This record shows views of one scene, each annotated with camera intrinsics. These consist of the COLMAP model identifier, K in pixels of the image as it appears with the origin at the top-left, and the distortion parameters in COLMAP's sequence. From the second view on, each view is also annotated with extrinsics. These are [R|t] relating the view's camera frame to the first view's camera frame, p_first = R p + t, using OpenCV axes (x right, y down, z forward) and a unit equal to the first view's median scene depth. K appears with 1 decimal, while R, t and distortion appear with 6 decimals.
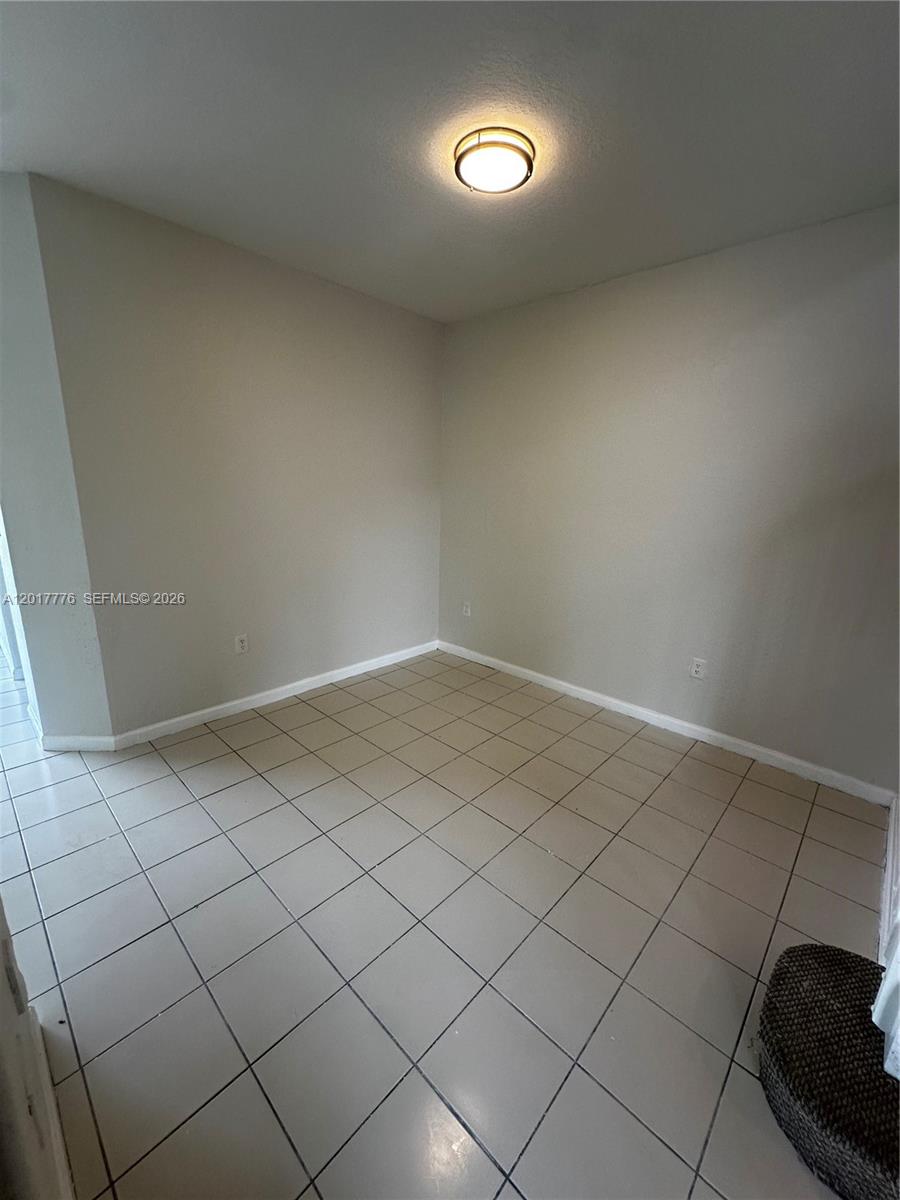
lens RADIAL K [[477.3, 0, 451.1], [0, 477.3, 602.6], [0, 0, 1]] dist [-0.005021, 0.001094]
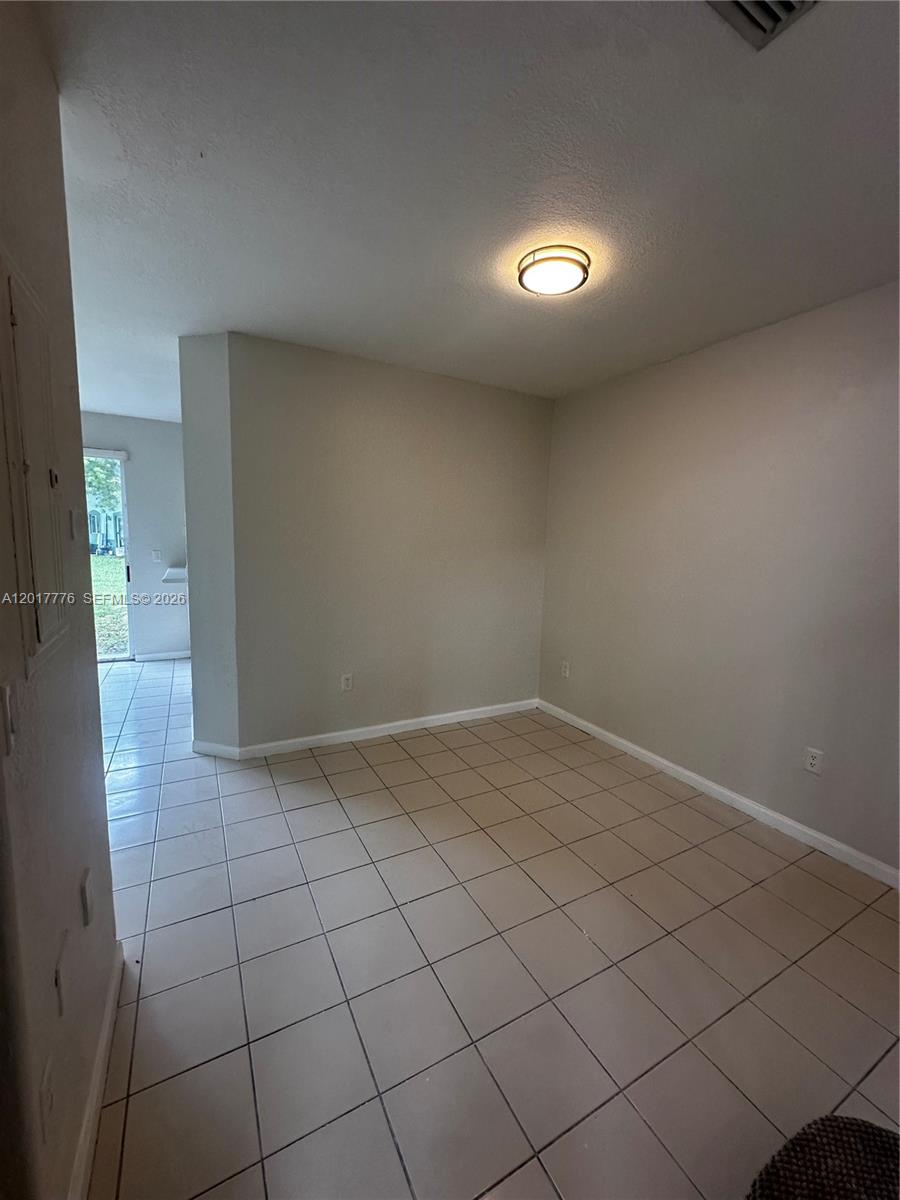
lens RADIAL K [[475.3, 0, 453.5], [0, 475.3, 601.1], [0, 0, 1]] dist [-0.005283, 0.000967]
pose [[0.951321, 0.042072, -0.305317, 0.155942], [-0.078581, 0.991009, -0.108286, -0.003216], [0.298016, 0.127007, 0.946074, -0.034284]]
